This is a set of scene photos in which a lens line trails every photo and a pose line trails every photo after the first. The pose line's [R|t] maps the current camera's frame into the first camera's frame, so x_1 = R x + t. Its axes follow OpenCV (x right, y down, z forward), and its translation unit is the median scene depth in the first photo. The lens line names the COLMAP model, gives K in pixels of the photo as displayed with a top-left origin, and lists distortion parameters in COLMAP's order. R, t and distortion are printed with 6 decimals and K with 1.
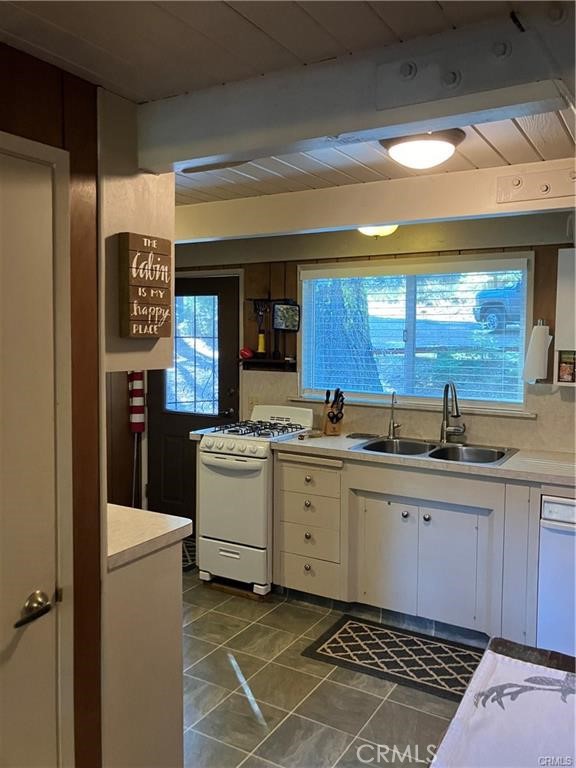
lens RADIAL K [[624.2, 0, 291.5], [0, 624.2, 385.0], [0, 0, 1]] dist [0.059410, -0.078506]
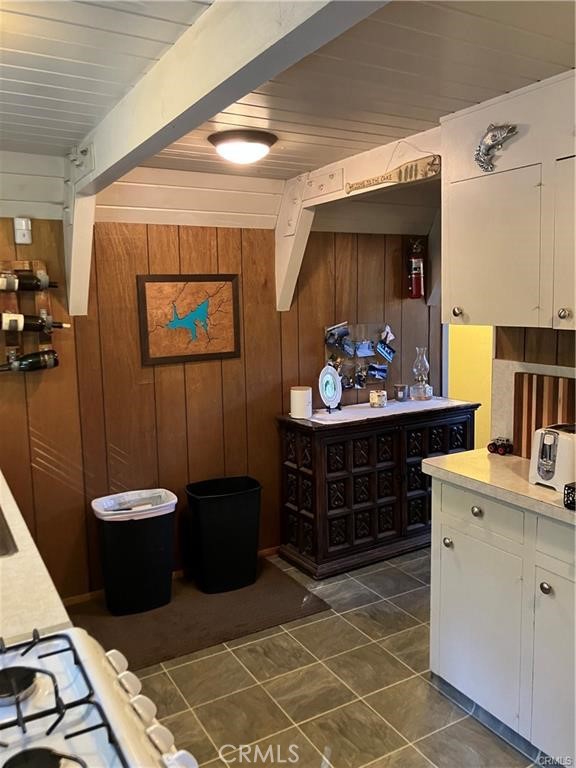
lens RADIAL K [[624.2, 0, 291.5], [0, 624.2, 385.0], [0, 0, 1]] dist [0.059410, -0.078506]
pose [[-0.873674, -0.059583, 0.482849, -0.419057], [0.052567, 0.975101, 0.215442, -0.149989], [-0.483664, 0.213609, -0.848788, 1.745155]]
